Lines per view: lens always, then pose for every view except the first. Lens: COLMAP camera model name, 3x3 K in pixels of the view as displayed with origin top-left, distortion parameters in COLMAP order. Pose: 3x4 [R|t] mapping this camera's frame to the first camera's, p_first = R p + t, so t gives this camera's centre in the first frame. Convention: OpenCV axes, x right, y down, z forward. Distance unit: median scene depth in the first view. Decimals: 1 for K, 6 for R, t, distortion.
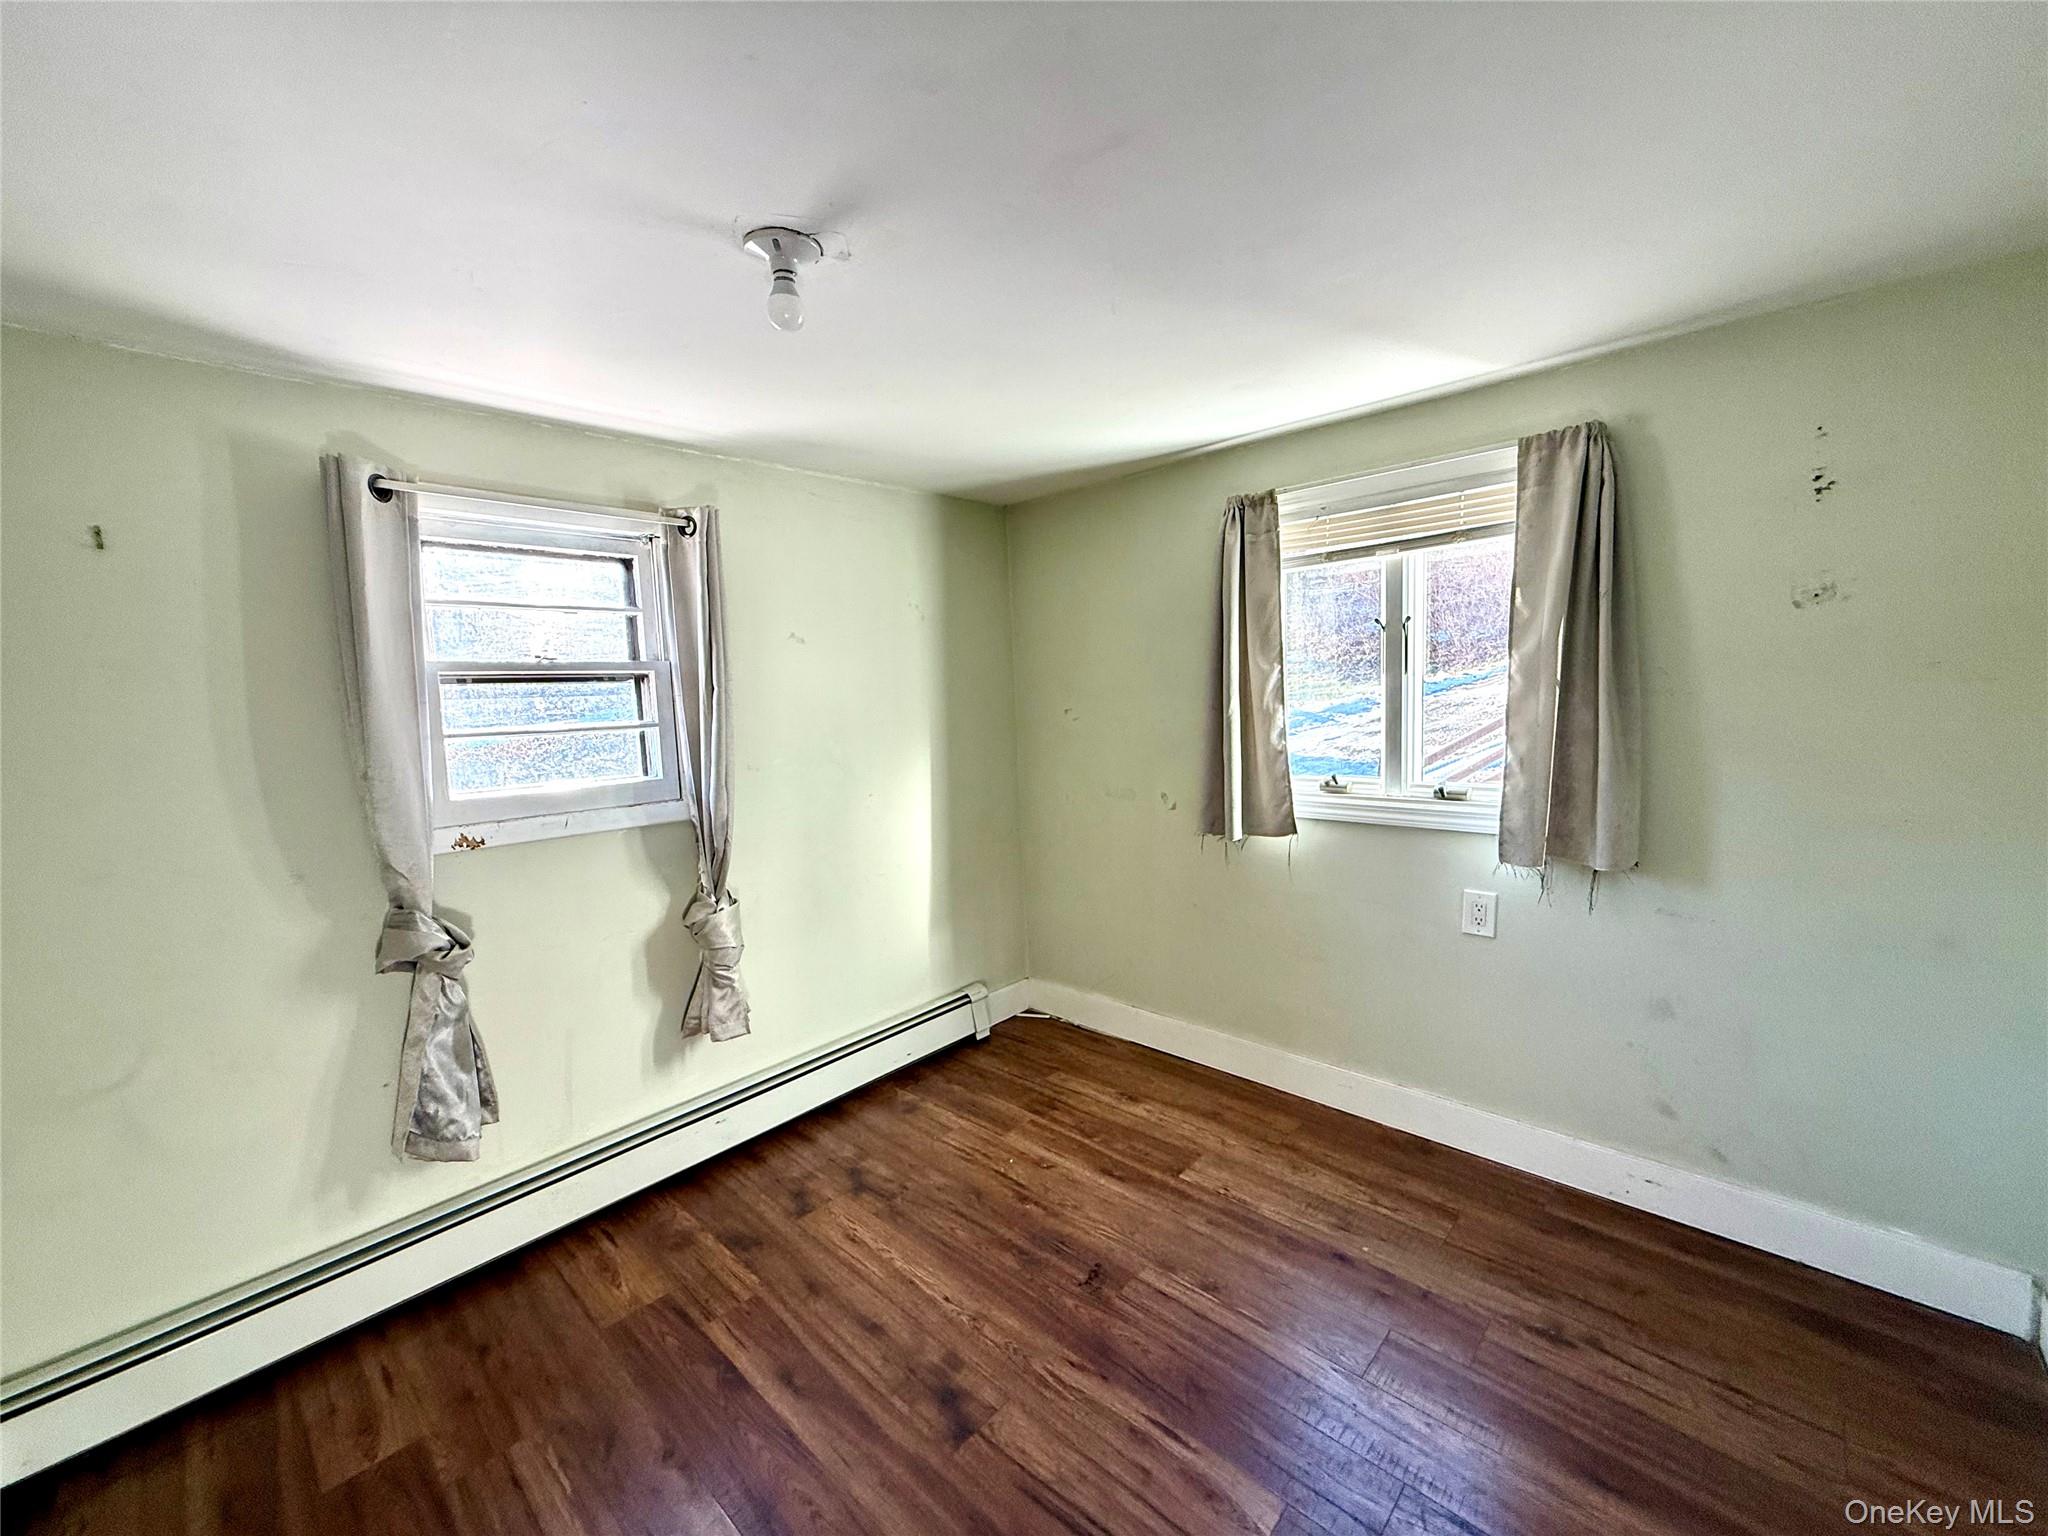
lens RADIAL K [[816.7, 0, 1017.3], [0, 816.7, 766.5], [0, 0, 1]] dist [0.000373, -0.000491]
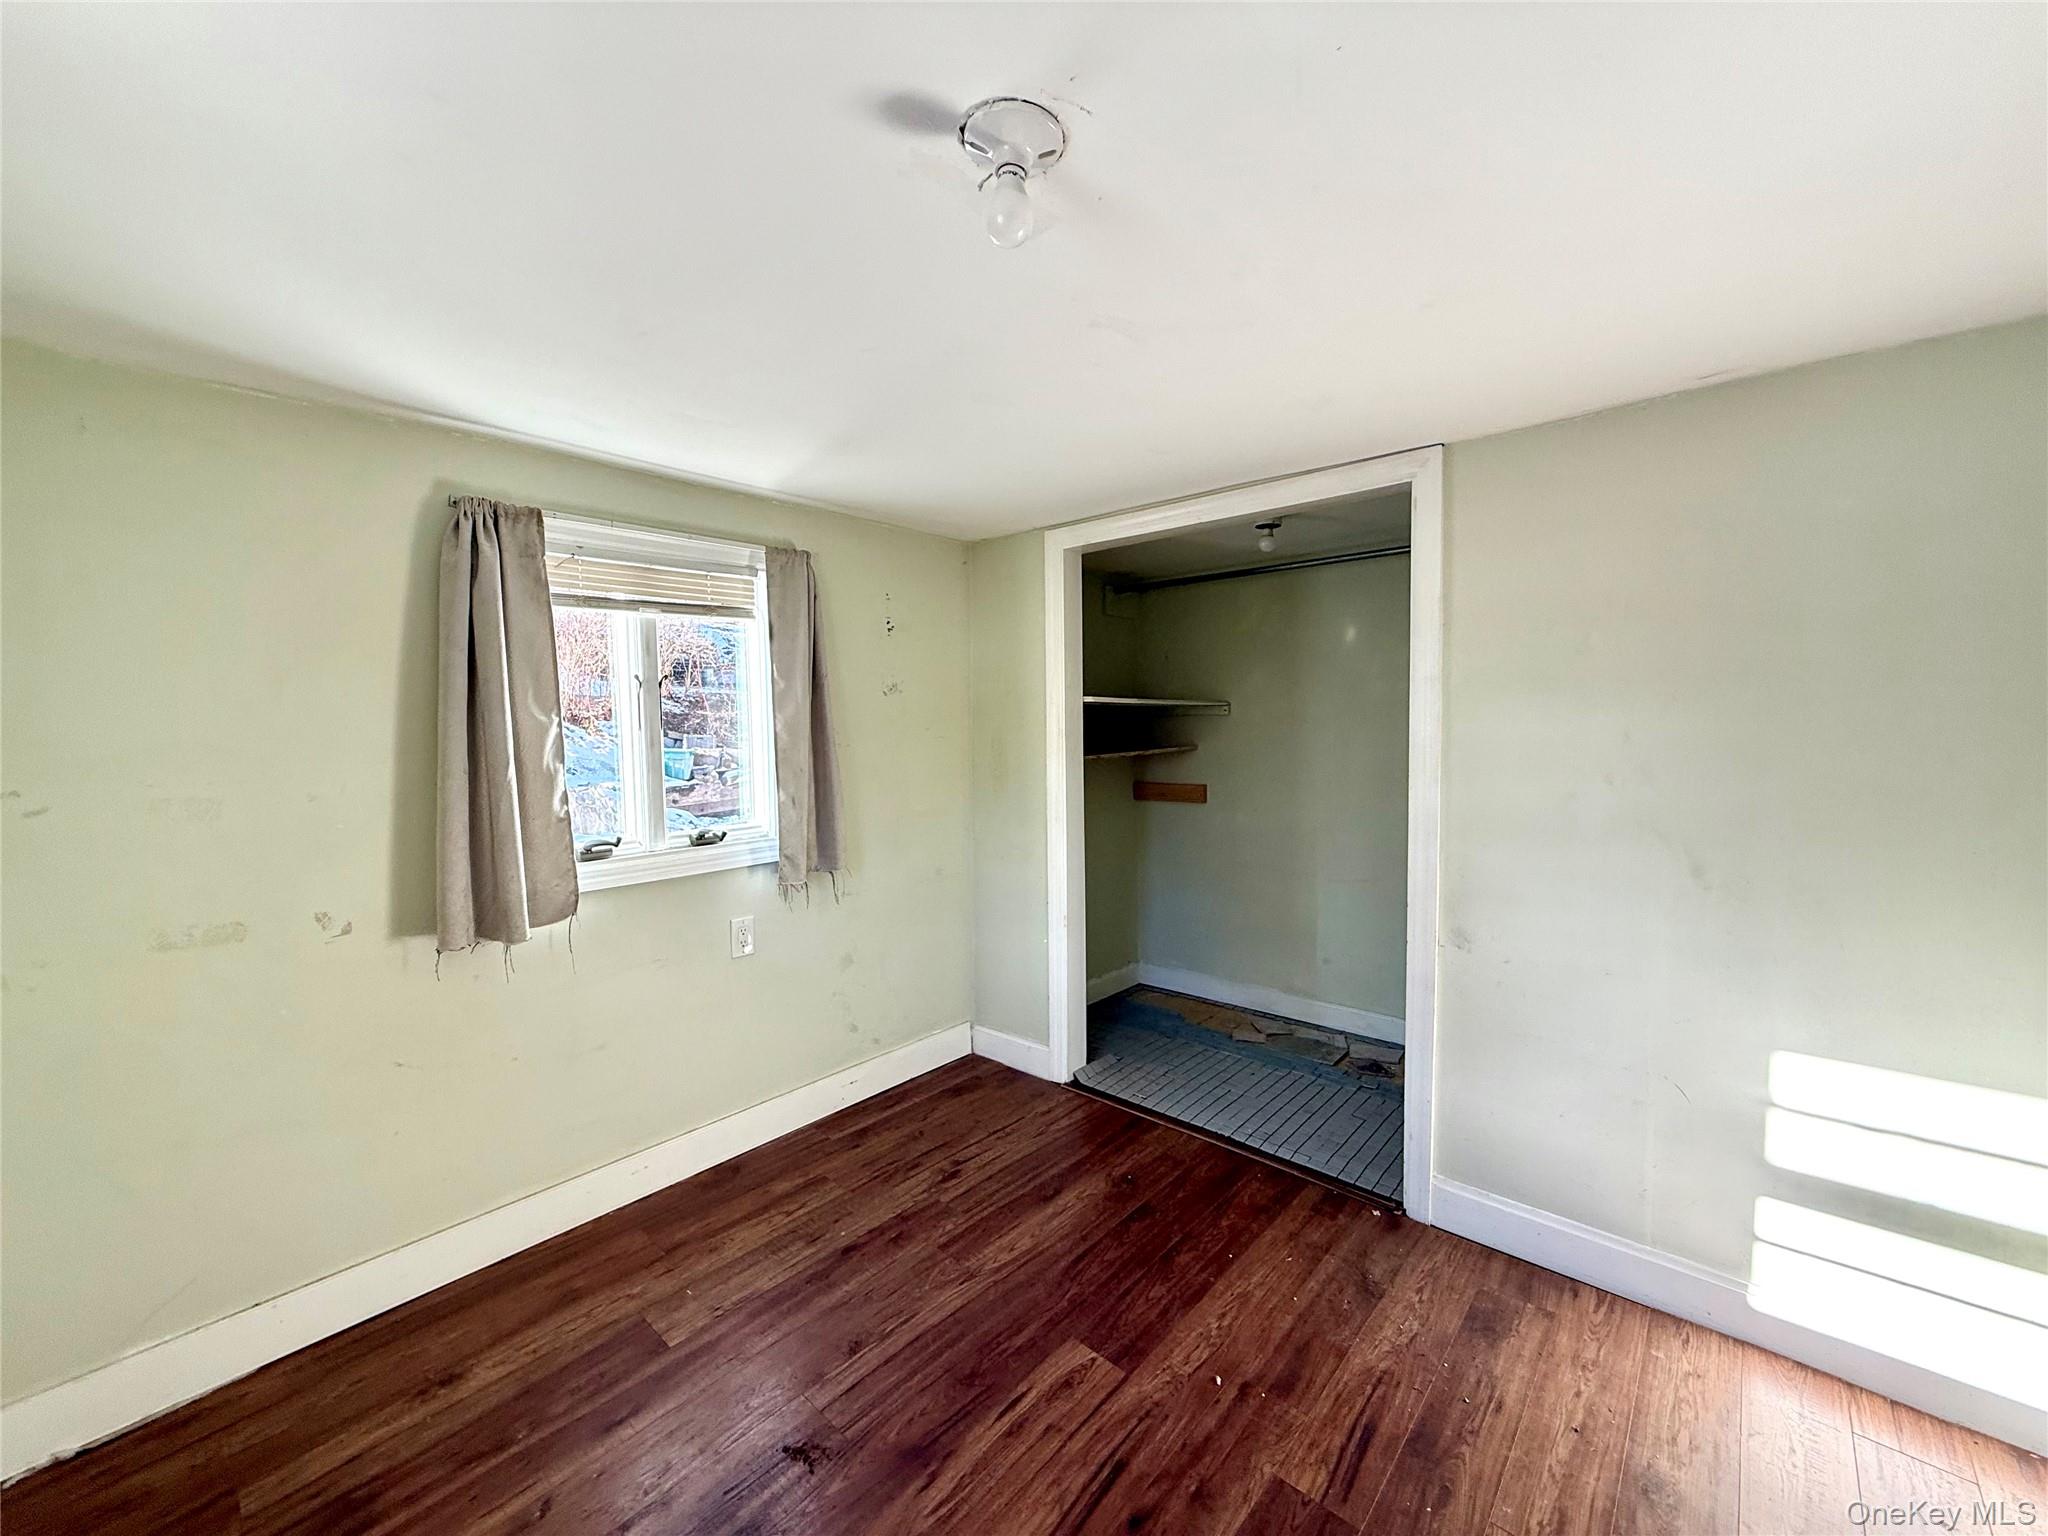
lens RADIAL K [[816.7, 0, 1018.4], [0, 816.7, 769.1], [0, 0, 1]] dist [0.000373, -0.000491]
pose [[-0.031192, -0.025799, 0.999180, -0.624096], [0.110430, 0.993458, 0.029098, -0.049574], [-0.993394, 0.111248, -0.028139, 0.645047]]
